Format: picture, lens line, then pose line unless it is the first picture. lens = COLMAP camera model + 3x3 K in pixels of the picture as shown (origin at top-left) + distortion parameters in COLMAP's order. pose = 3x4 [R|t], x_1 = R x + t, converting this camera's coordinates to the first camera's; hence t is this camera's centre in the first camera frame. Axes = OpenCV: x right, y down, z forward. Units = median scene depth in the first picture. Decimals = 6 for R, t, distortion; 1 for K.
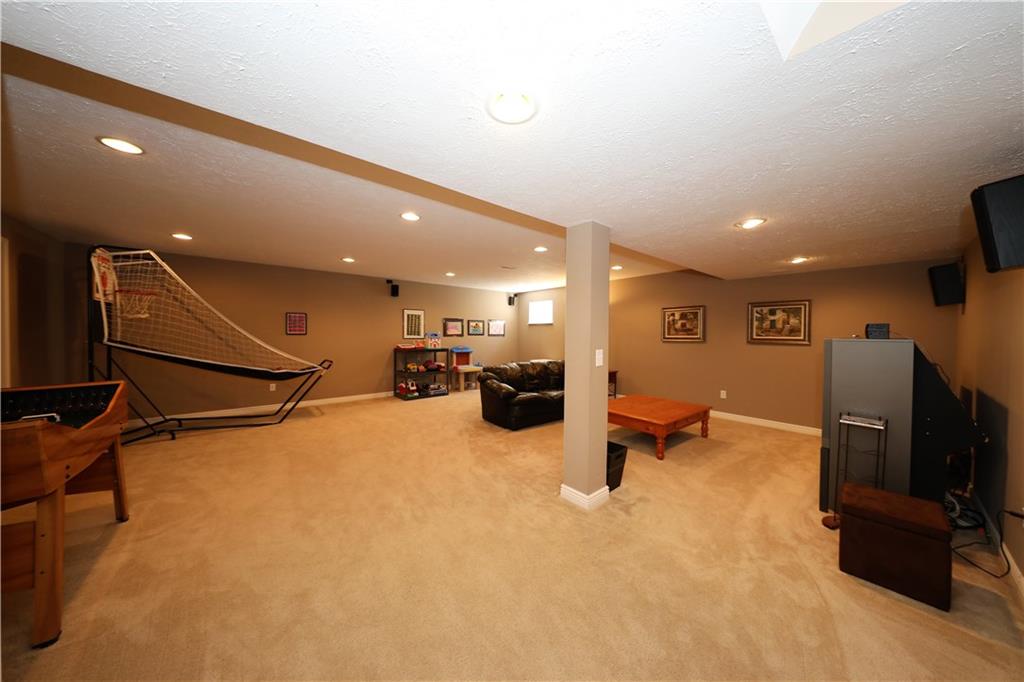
lens RADIAL K [[326.1, 0, 512.0], [0, 326.1, 341.0], [0, 0, 1]] dist [-0.000393, -0.000090]
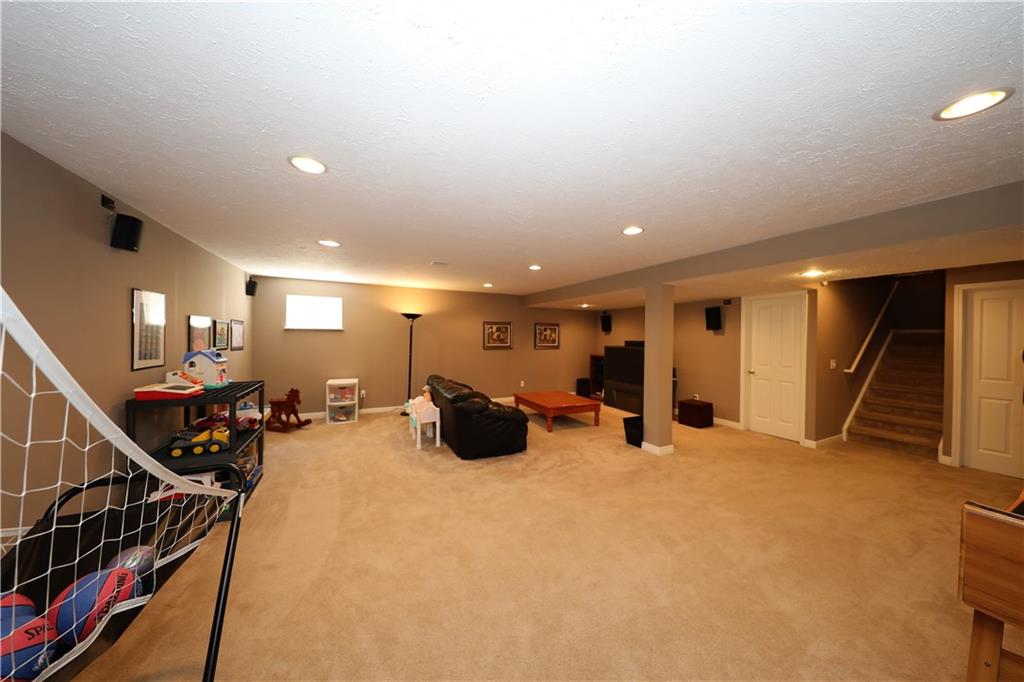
lens RADIAL K [[326.1, 0, 512.0], [0, 326.1, 341.0], [0, 0, 1]] dist [-0.000393, -0.000090]
pose [[0.216564, -0.021657, 0.976028, -0.757834], [0.013516, 0.999725, 0.019184, -0.053542], [-0.976175, 0.009037, 0.216797, 0.658780]]
